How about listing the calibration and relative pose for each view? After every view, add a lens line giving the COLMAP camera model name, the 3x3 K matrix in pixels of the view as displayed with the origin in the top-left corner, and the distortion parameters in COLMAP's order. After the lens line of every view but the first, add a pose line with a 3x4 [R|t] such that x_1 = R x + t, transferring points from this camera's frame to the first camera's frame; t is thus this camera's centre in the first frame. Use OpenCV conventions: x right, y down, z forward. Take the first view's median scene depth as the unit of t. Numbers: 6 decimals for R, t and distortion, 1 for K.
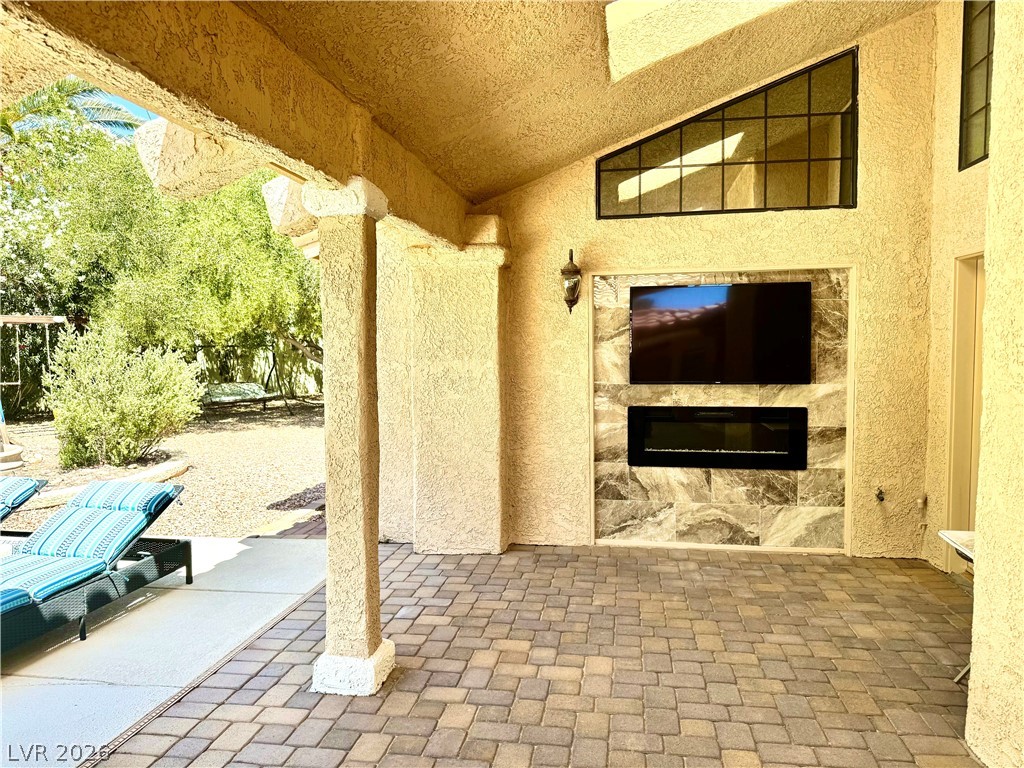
lens RADIAL K [[718.4, 0, 492.5], [0, 718.4, 384.8], [0, 0, 1]] dist [0.086814, -0.199088]
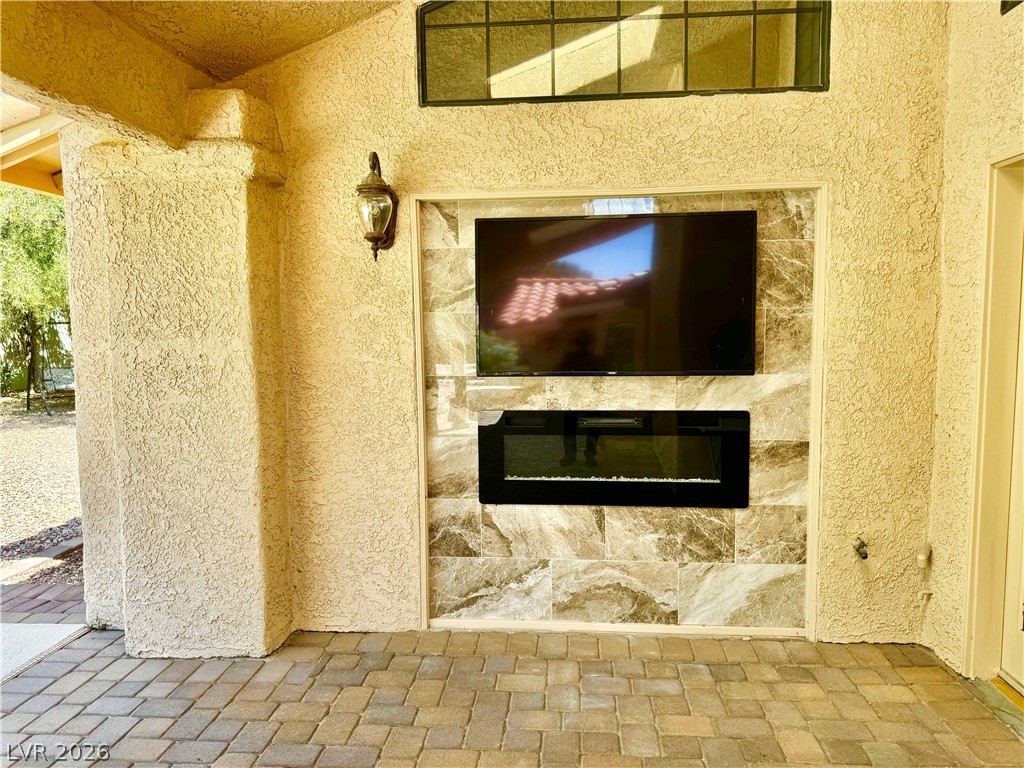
lens RADIAL K [[713.8, 0, 512.0], [0, 713.8, 384.0], [0, 0, 1]] dist [0.087623, -0.175836]
pose [[0.995832, -0.008779, 0.090788, 0.165898], [0.006116, 0.999544, 0.029563, -0.012282], [-0.091006, -0.028885, 0.995431, 0.383365]]
